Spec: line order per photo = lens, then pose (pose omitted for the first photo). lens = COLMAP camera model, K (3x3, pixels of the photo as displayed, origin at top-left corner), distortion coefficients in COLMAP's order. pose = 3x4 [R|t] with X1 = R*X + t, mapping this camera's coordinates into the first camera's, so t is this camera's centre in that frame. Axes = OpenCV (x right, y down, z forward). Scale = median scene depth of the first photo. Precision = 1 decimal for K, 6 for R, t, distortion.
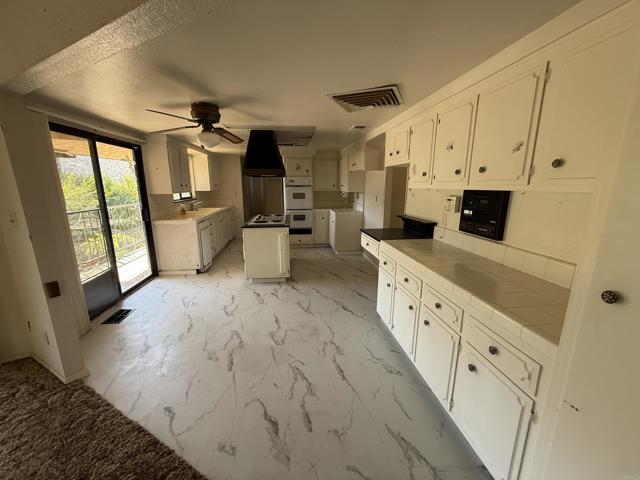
lens RADIAL K [[255.3, 0, 318.9], [0, 255.3, 238.9], [0, 0, 1]] dist [0.000484, 0.000222]
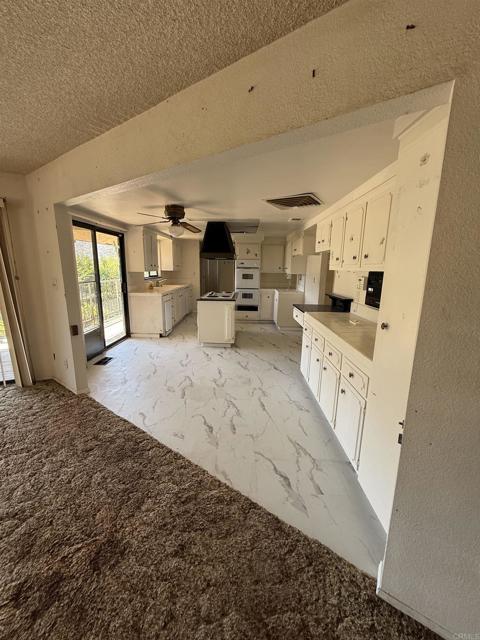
lens RADIAL K [[255.3, 0, 240.9], [0, 255.3, 317.0], [0, 0, 1]] dist [0.000484, 0.000222]
pose [[0.990875, 0.044227, -0.127324, 0.100602], [-0.046718, 0.998770, -0.016641, 0.070022], [0.126431, 0.022437, 0.991722, -0.283779]]
